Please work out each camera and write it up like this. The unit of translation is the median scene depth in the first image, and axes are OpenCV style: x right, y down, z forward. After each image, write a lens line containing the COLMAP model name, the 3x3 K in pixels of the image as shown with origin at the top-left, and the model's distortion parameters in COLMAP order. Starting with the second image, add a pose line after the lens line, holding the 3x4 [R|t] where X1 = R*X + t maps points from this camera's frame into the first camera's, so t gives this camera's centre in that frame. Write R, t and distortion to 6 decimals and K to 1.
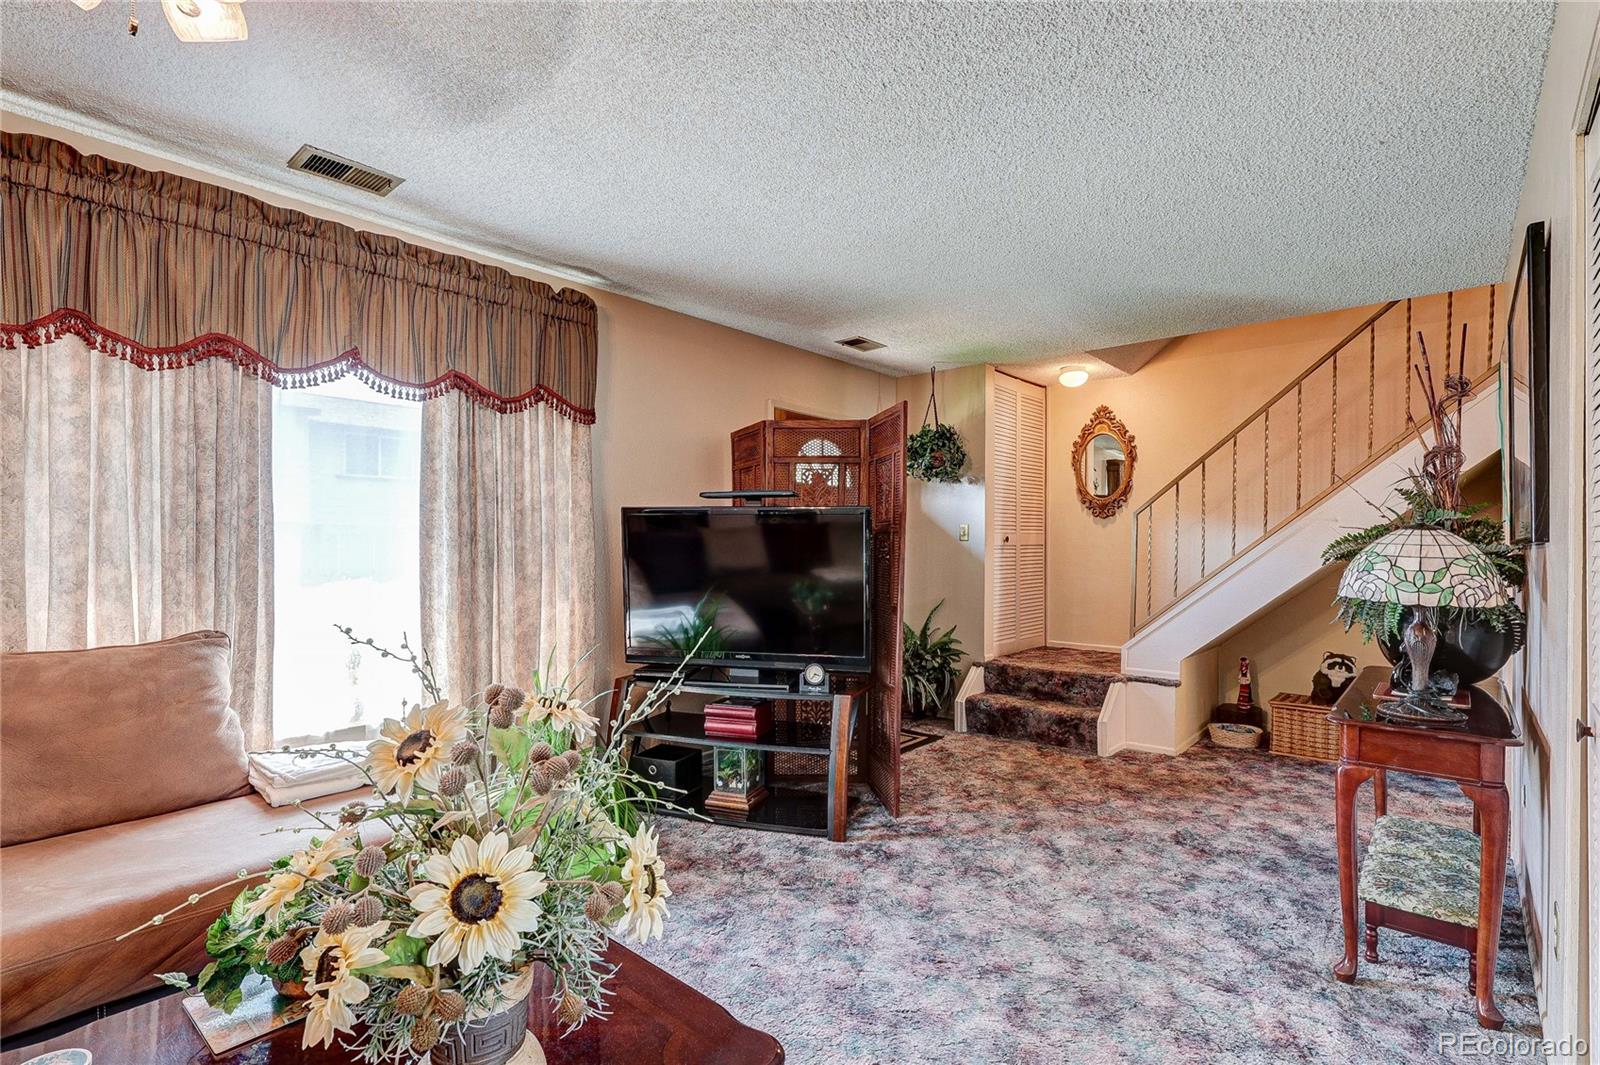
lens RADIAL K [[764.0, 0, 803.1], [0, 764.0, 545.3], [0, 0, 1]] dist [-0.002957, 0.000191]
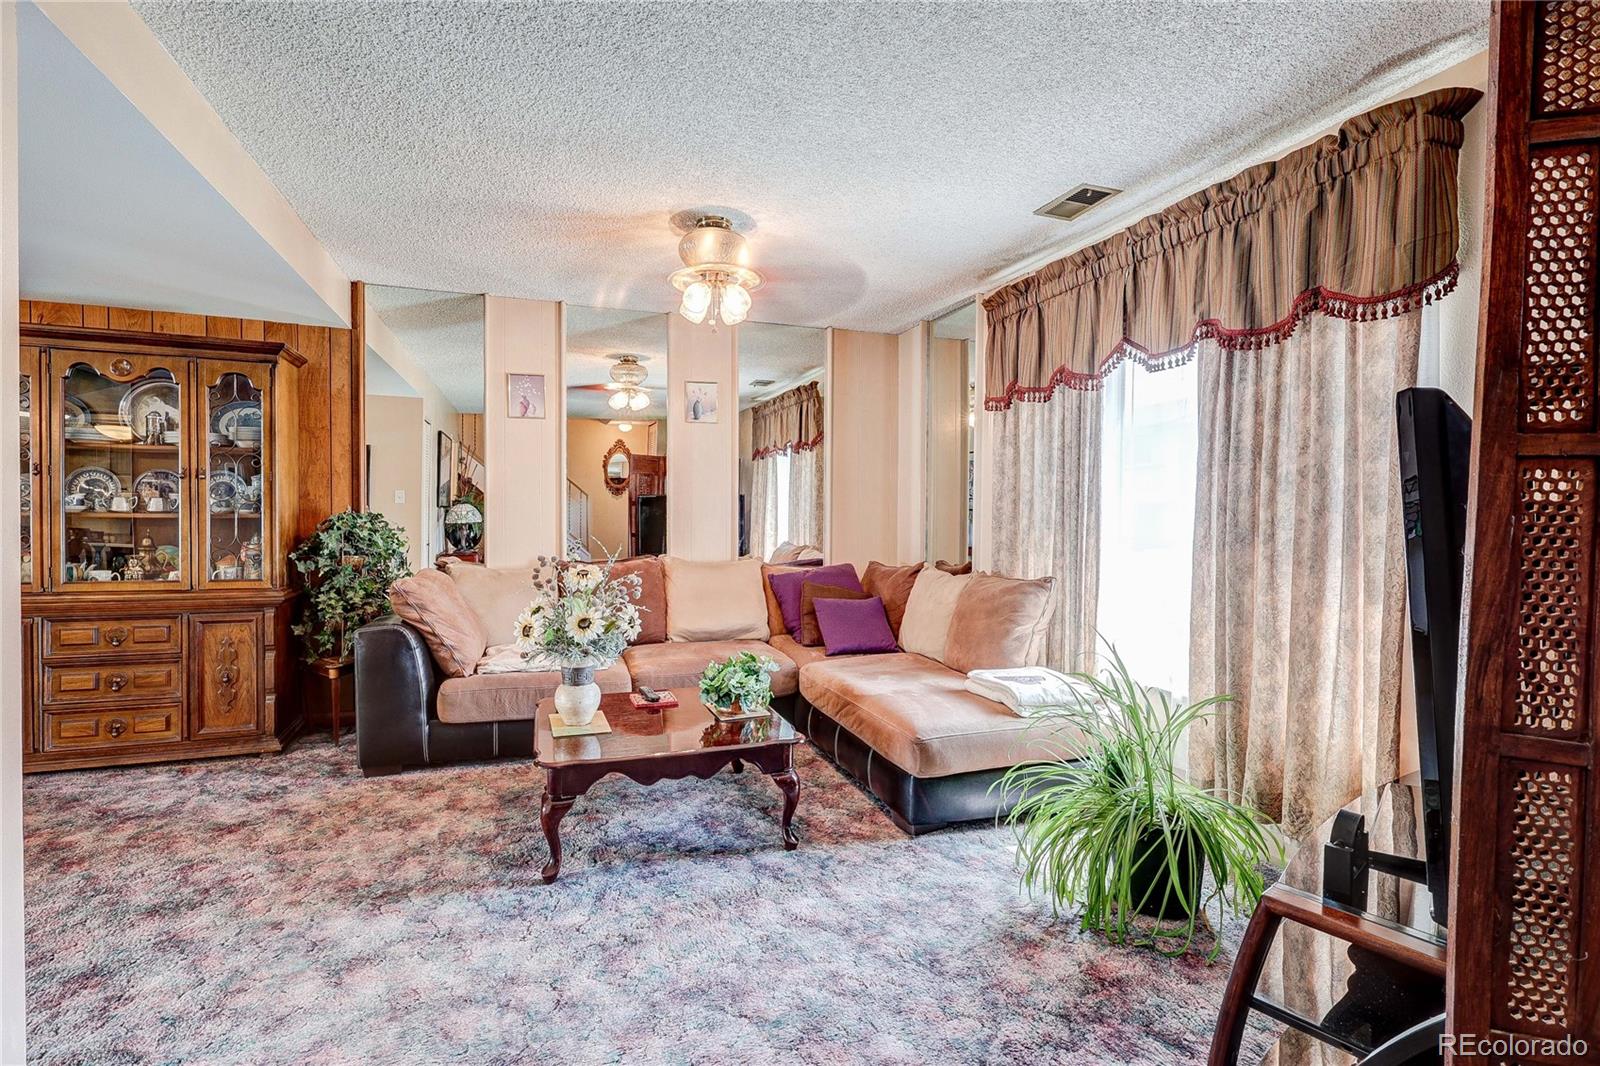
lens RADIAL K [[743.1, 0, 802.3], [0, 743.1, 528.8], [0, 0, 1]] dist [-0.000291, -0.000100]
pose [[-0.497928, 0.013495, -0.867114, 0.446297], [-0.001813, 0.999861, 0.016602, 0.000653], [0.867217, 0.009839, -0.497834, 0.862884]]
